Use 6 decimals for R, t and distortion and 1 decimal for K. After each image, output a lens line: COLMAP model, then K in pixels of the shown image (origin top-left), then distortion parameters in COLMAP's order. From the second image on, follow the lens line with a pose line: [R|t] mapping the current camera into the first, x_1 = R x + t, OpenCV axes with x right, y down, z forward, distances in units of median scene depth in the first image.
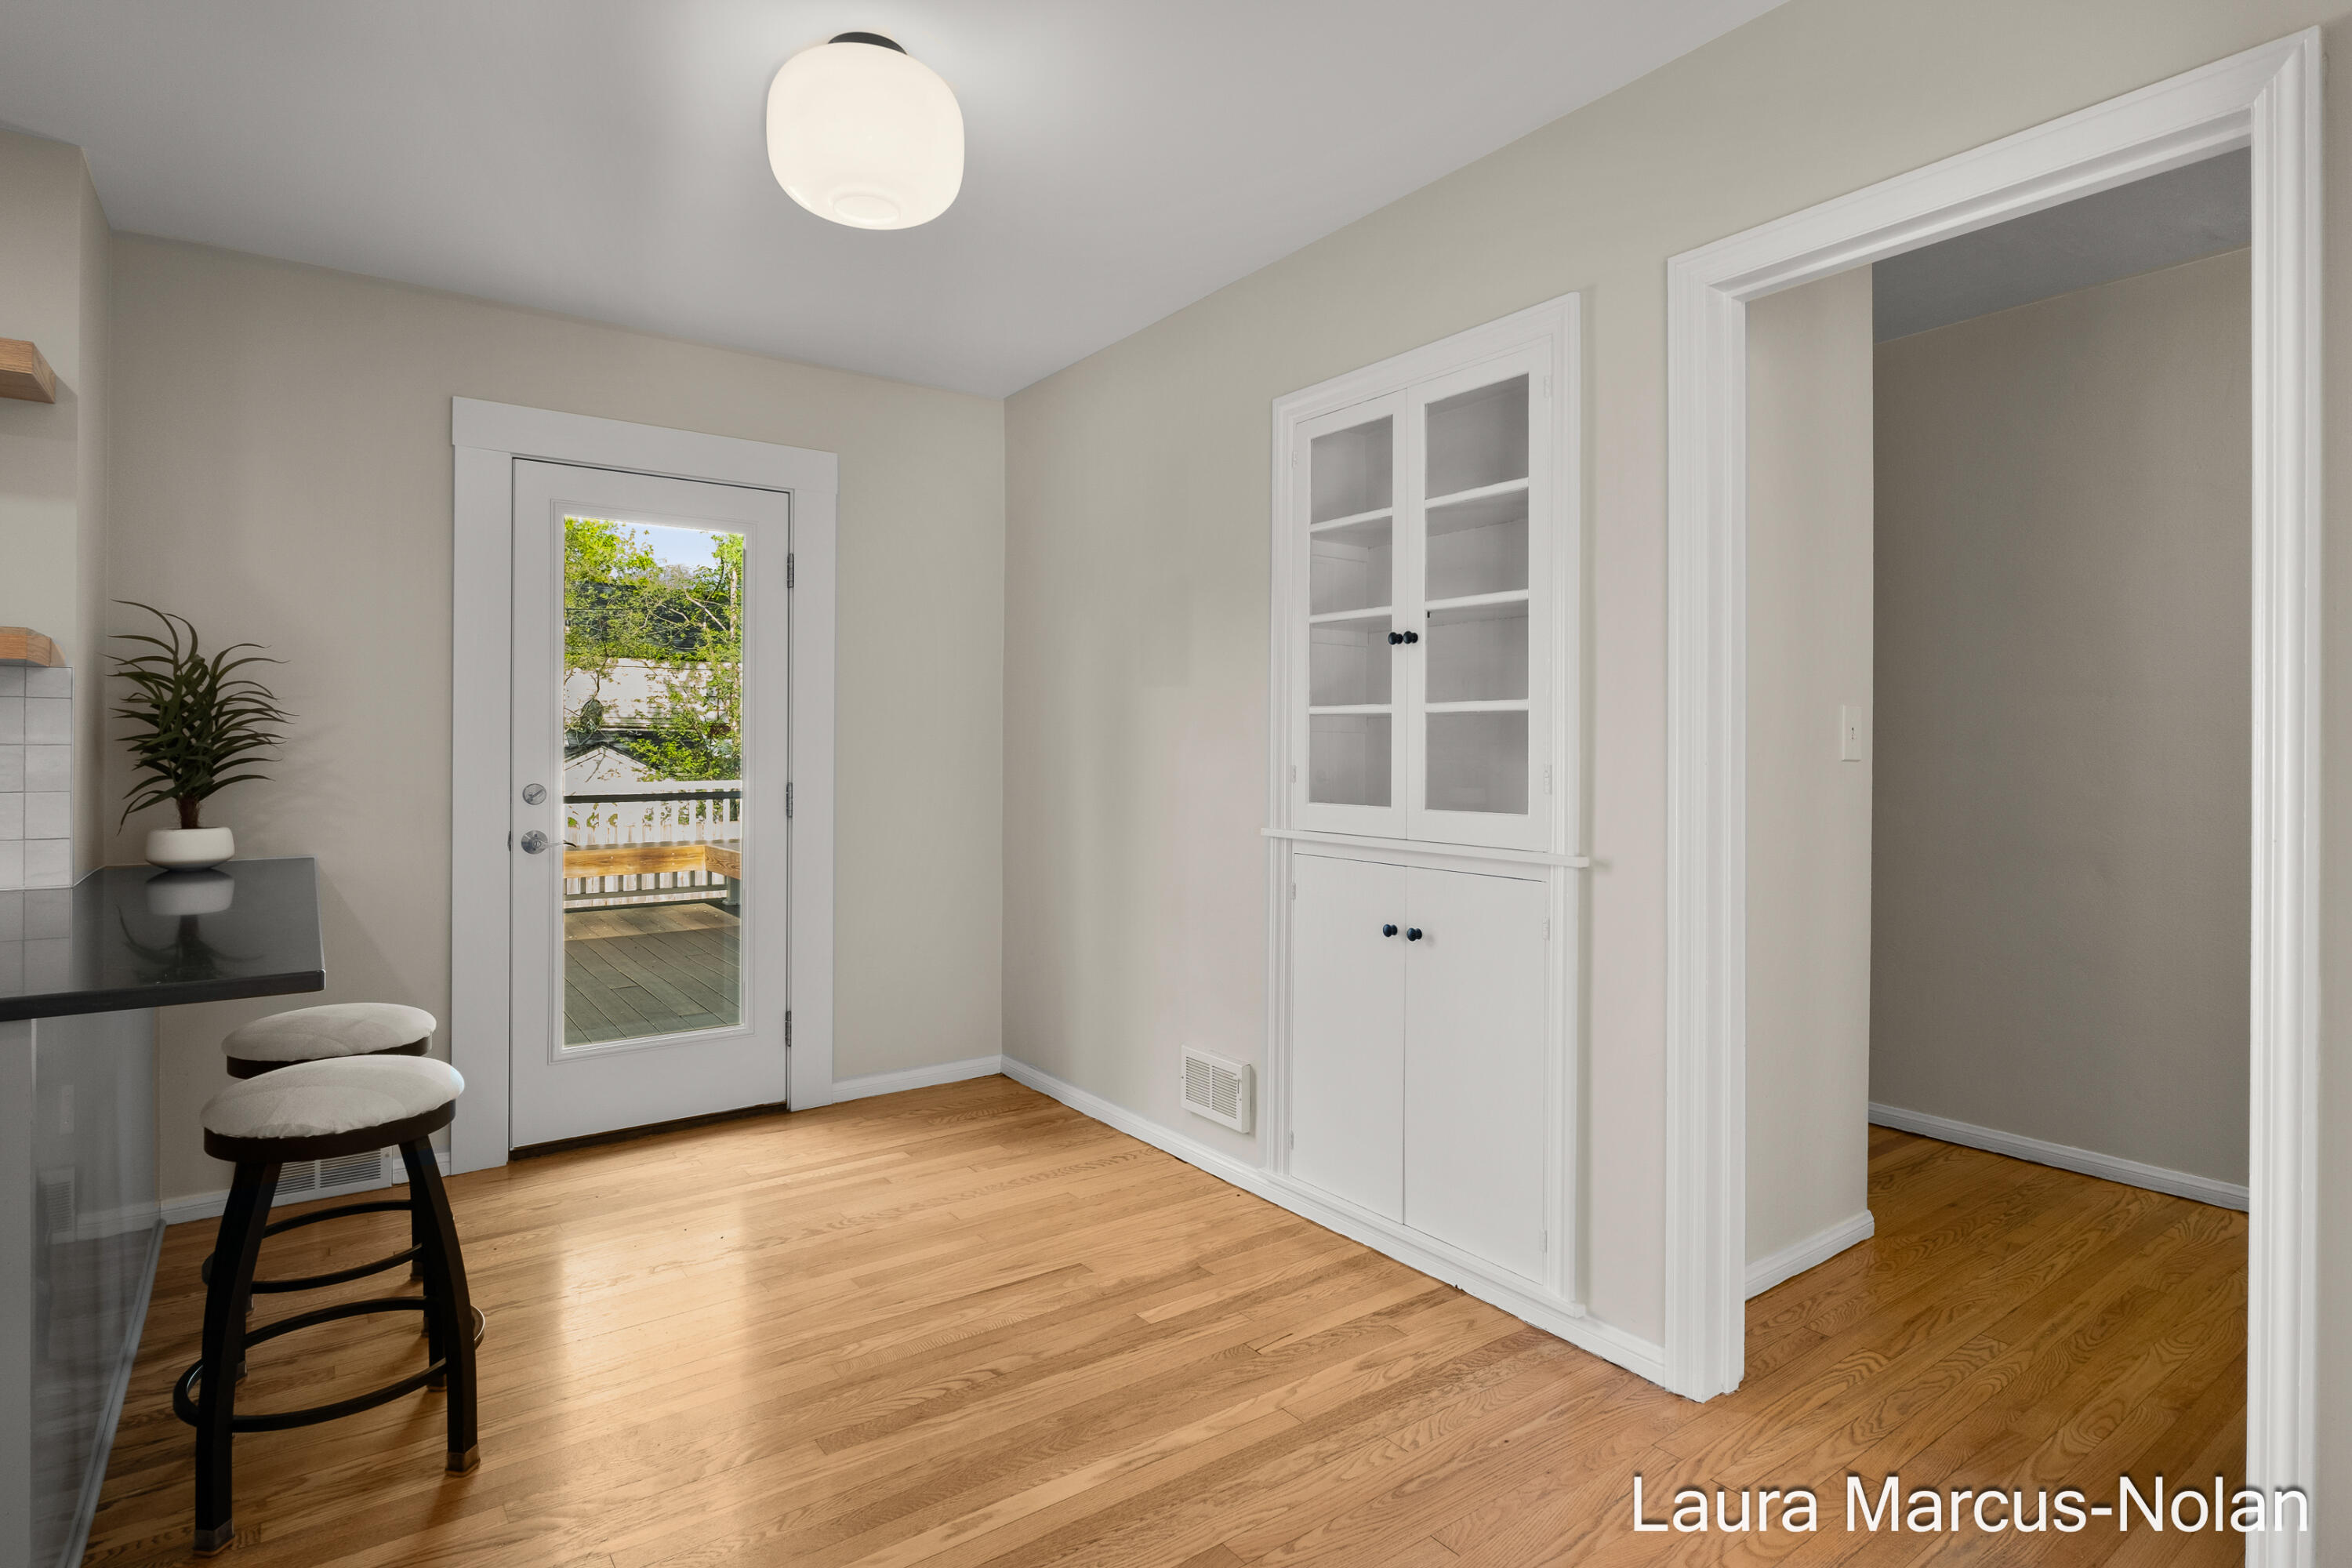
lens RADIAL K [[1219.4, 0, 1167.8], [0, 1219.4, 753.6], [0, 0, 1]] dist [-0.001390, -0.000174]
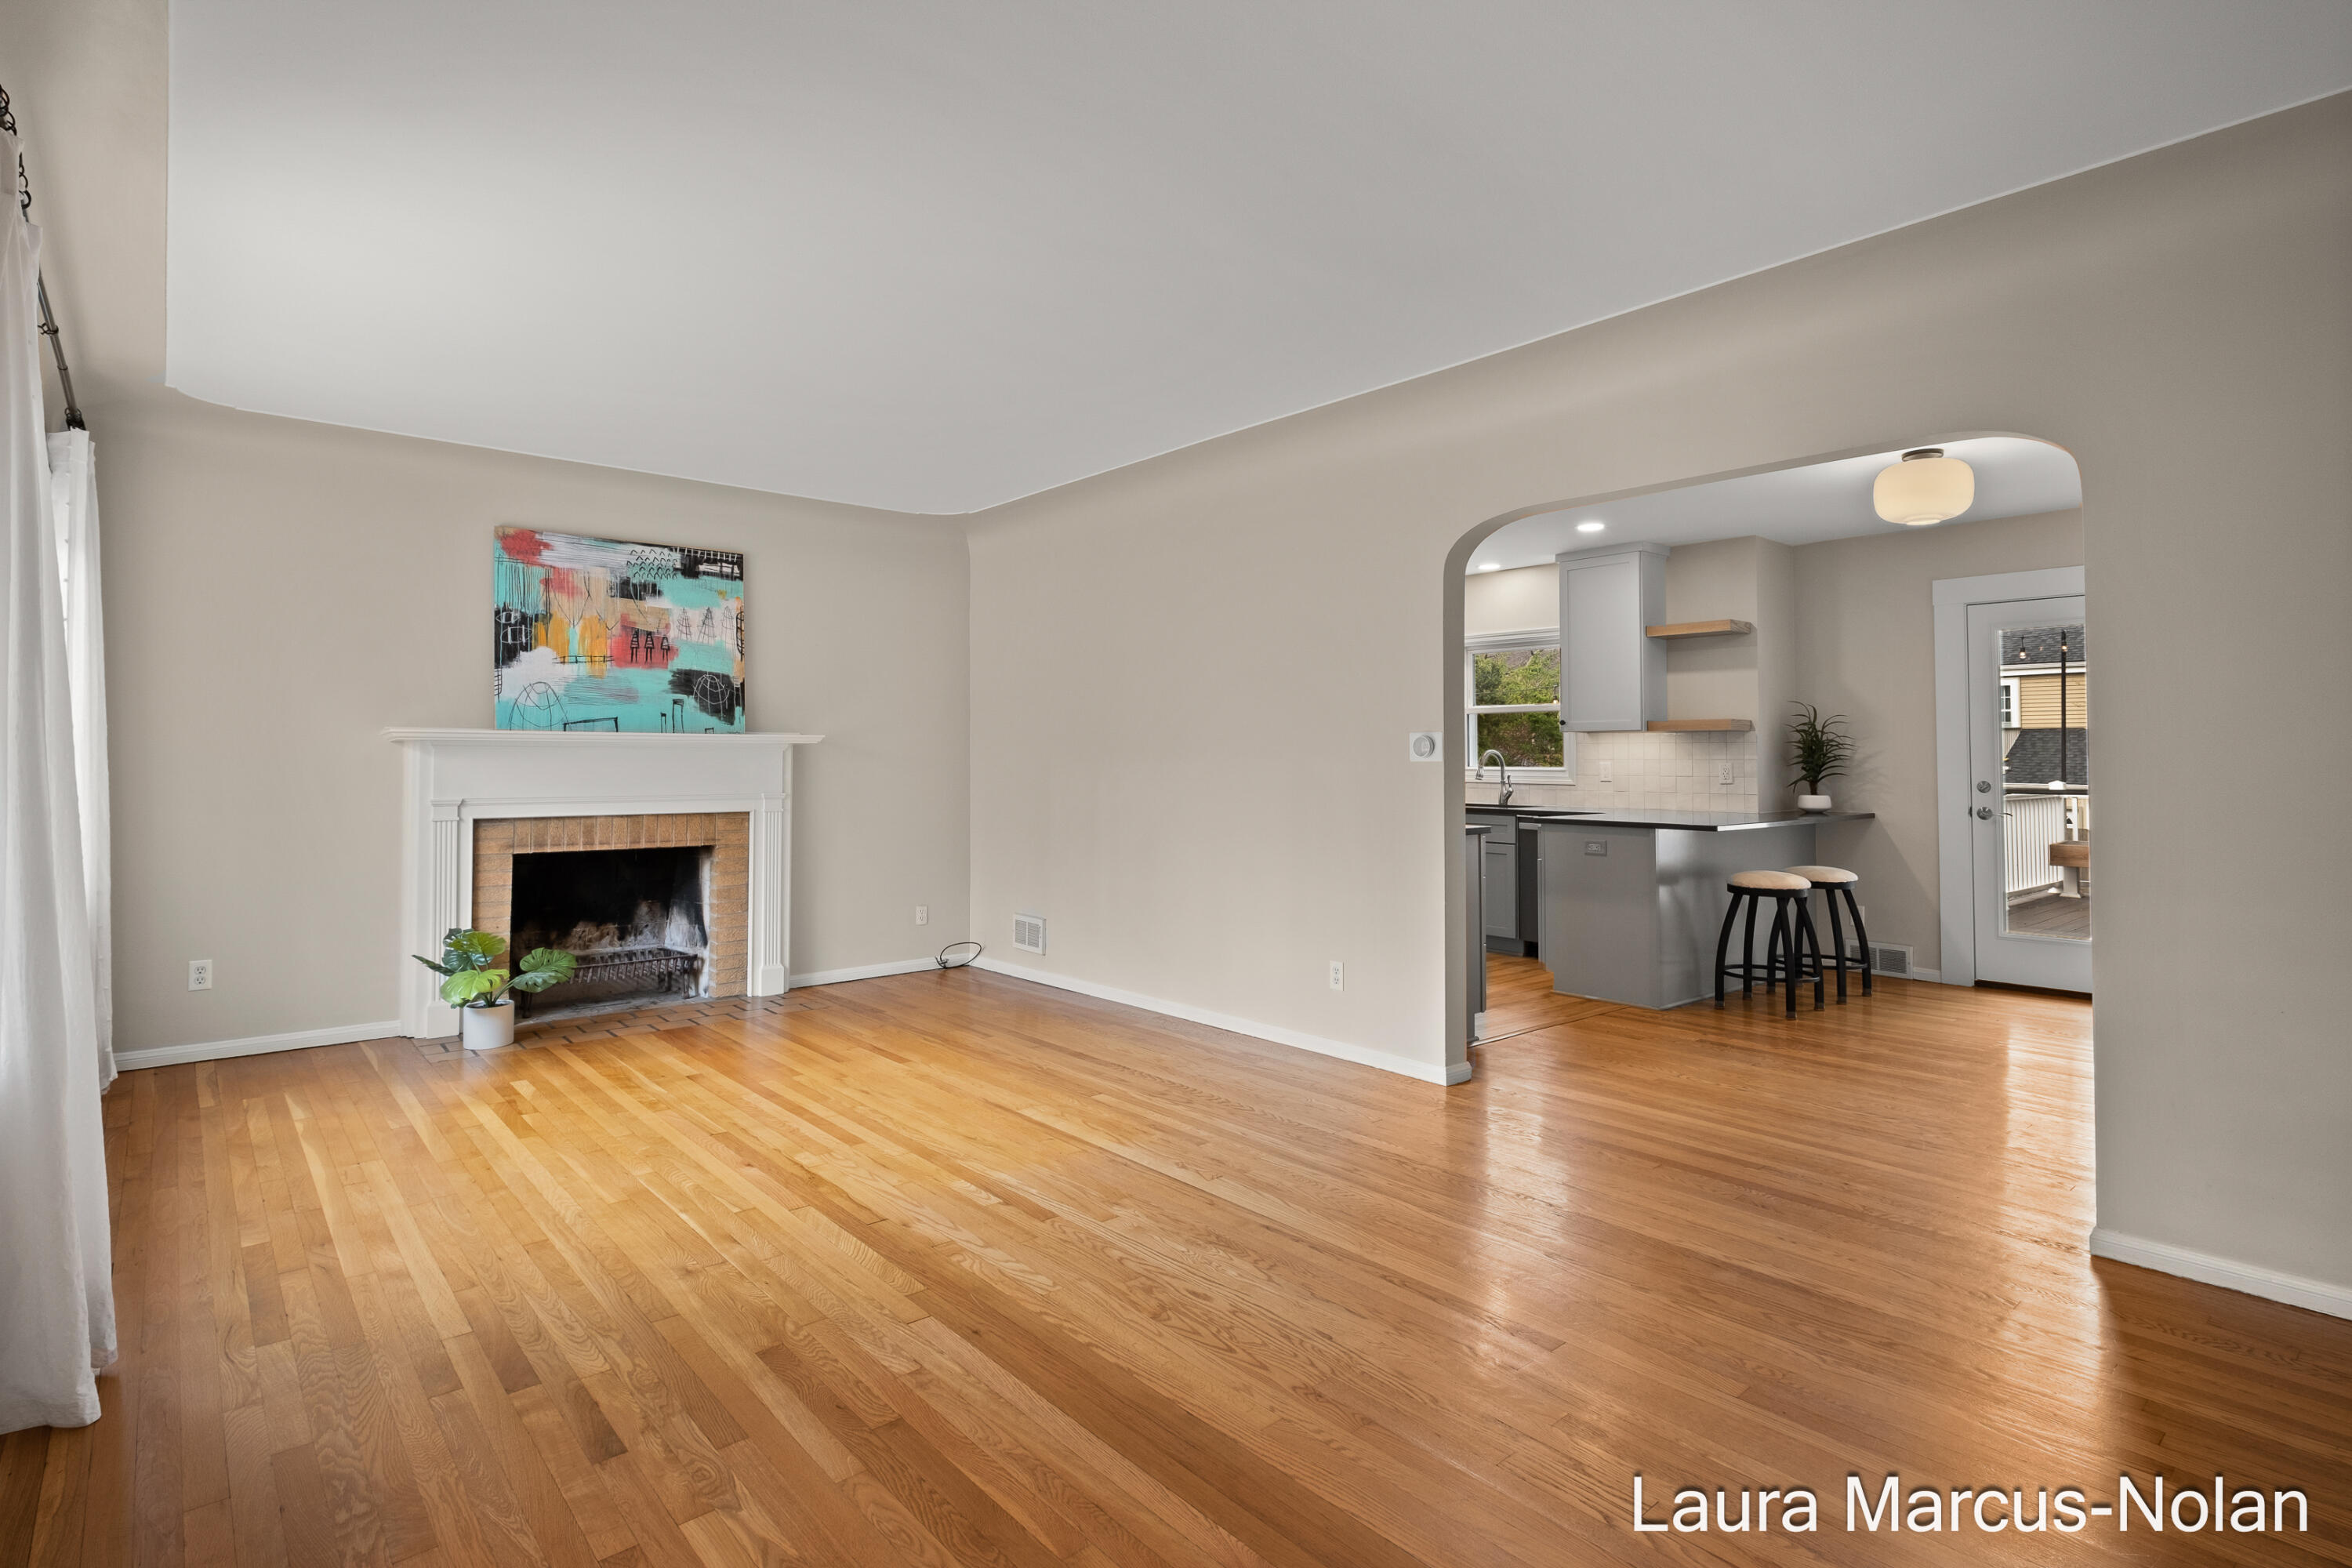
lens RADIAL K [[1169.3, 0, 1176.2], [0, 1169.3, 736.0], [0, 0, 1]] dist [-0.000894, -0.000388]
pose [[0.078639, -0.022186, -0.996656, 1.406521], [-0.008592, 0.999700, -0.022932, 0.009193], [0.996866, 0.010366, 0.078425, -0.427201]]
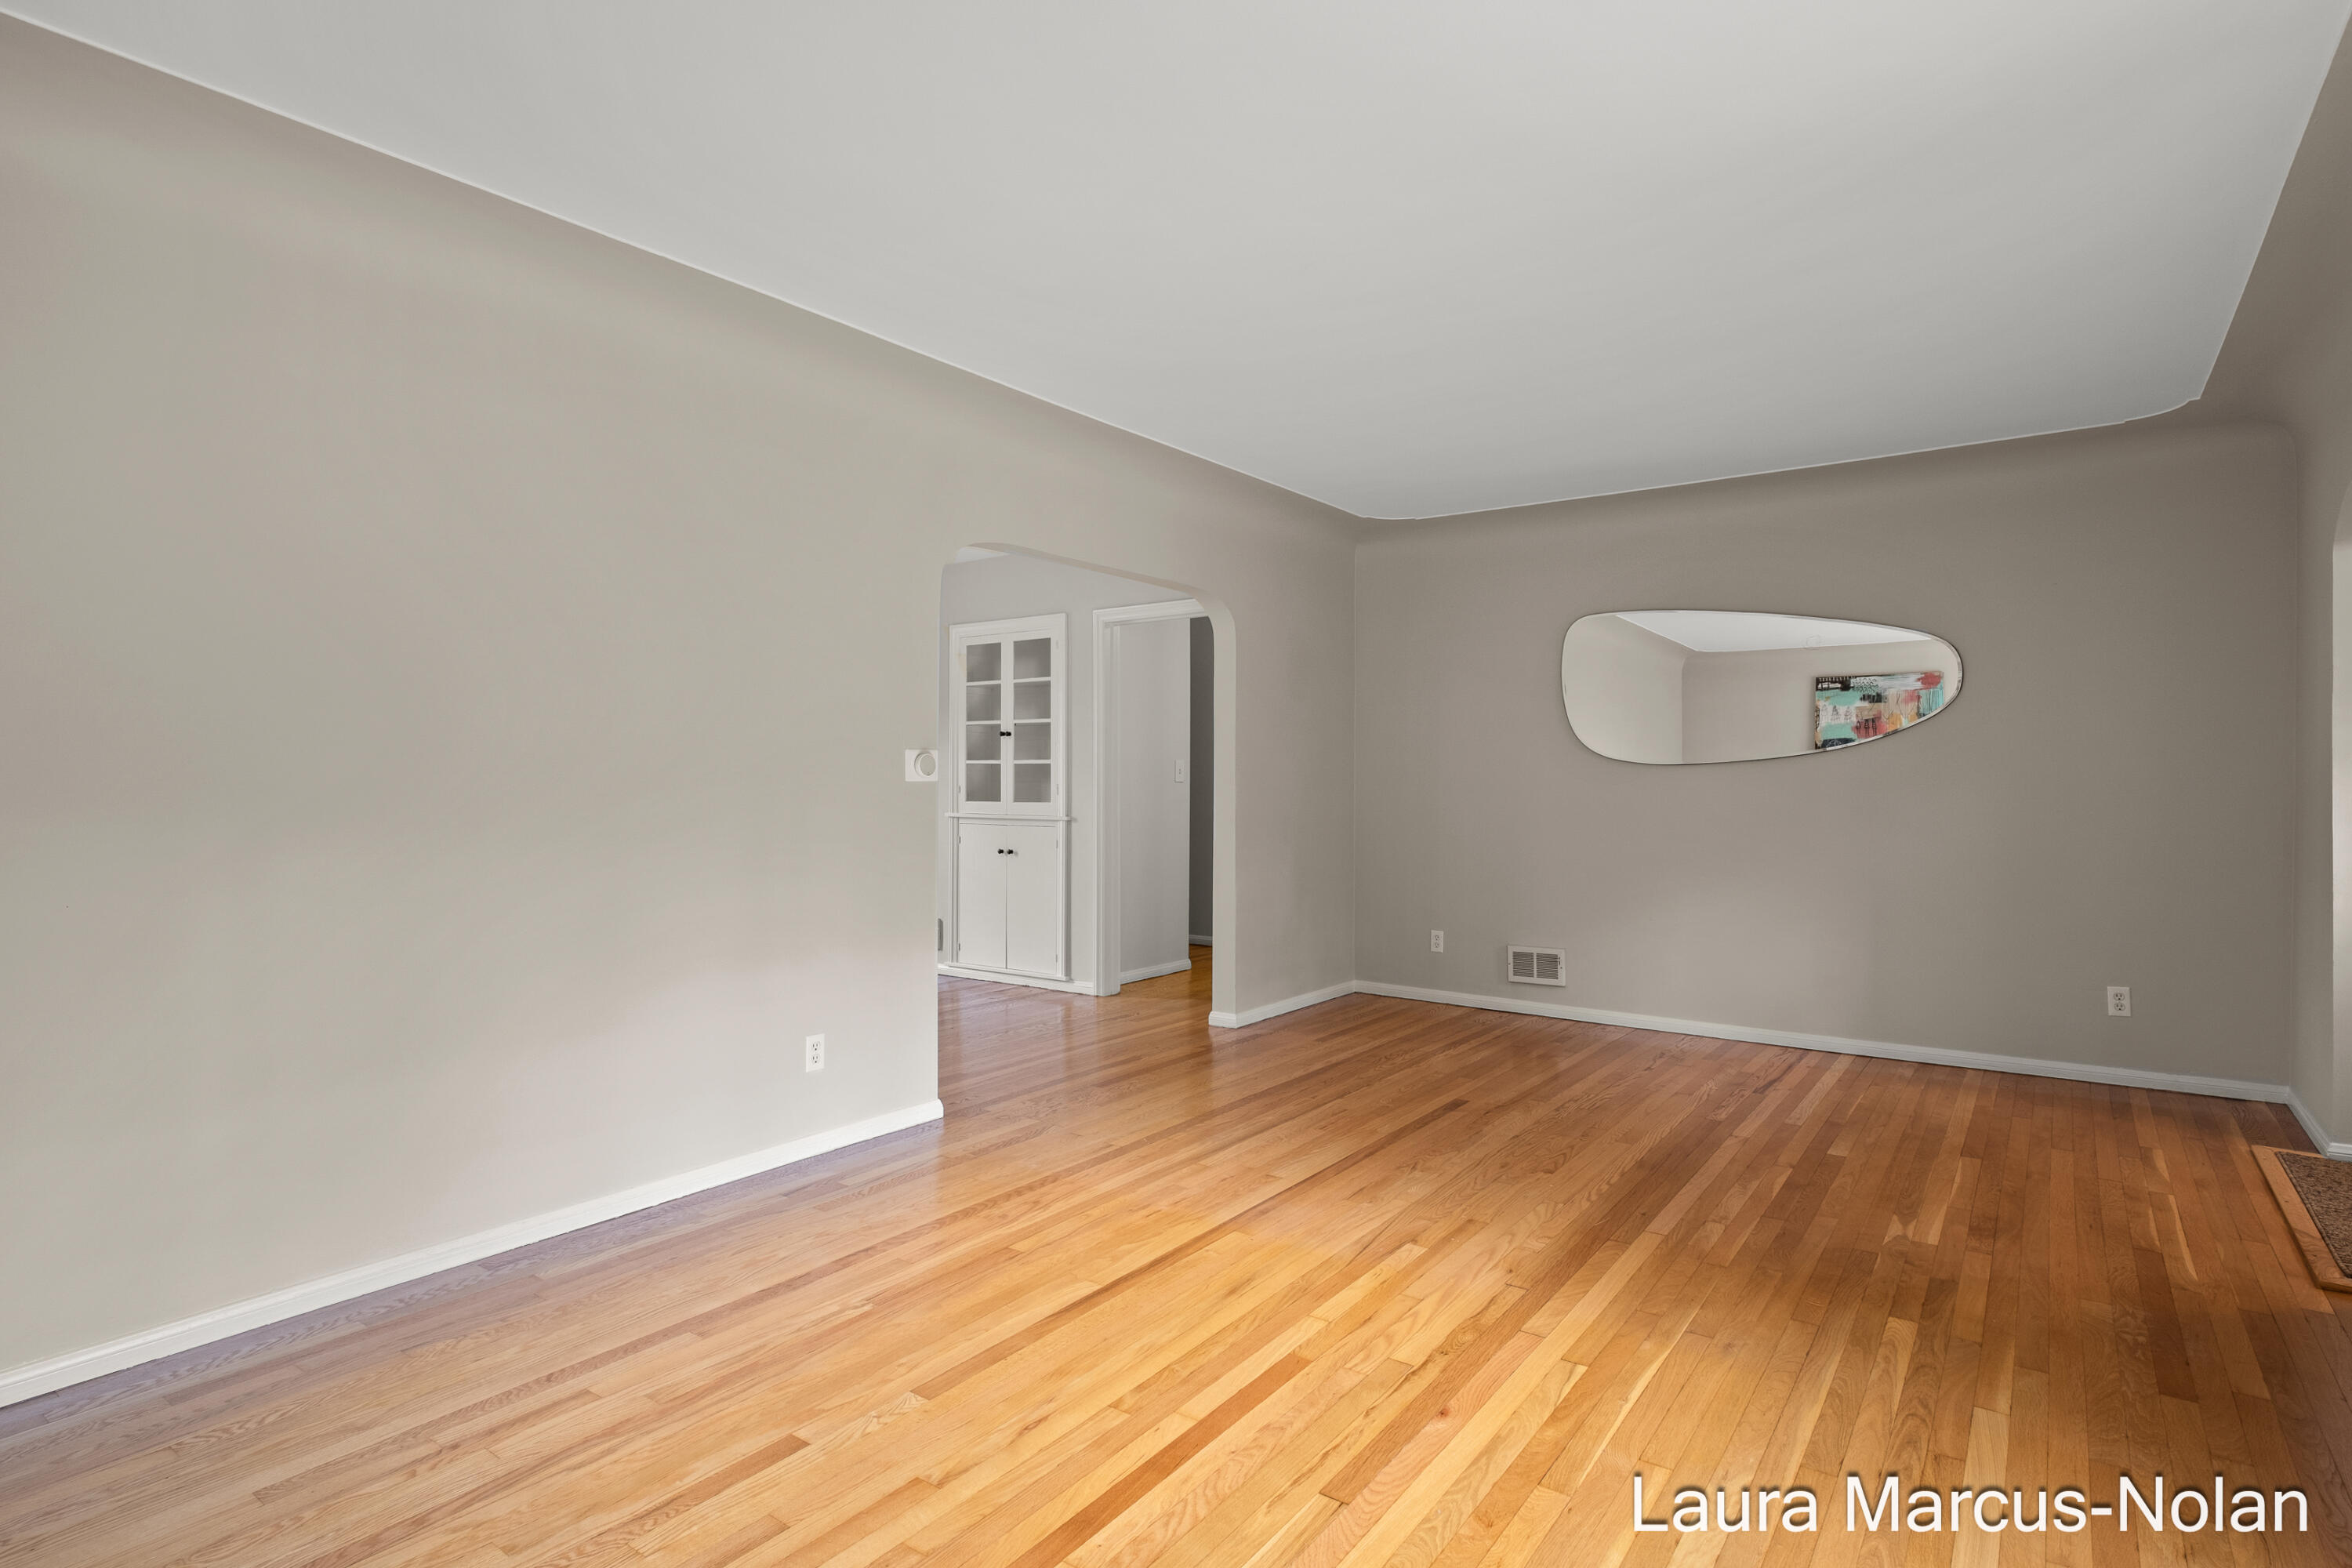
lens RADIAL K [[1206.0, 0, 1180.7], [0, 1206.0, 809.0], [0, 0, 1]] dist [0.002342, 0.000119]
pose [[0.952640, -0.009633, 0.303948, -0.214419], [0.003342, 0.999769, 0.021211, 0.008254], [-0.304082, -0.019190, 0.952452, -1.451675]]
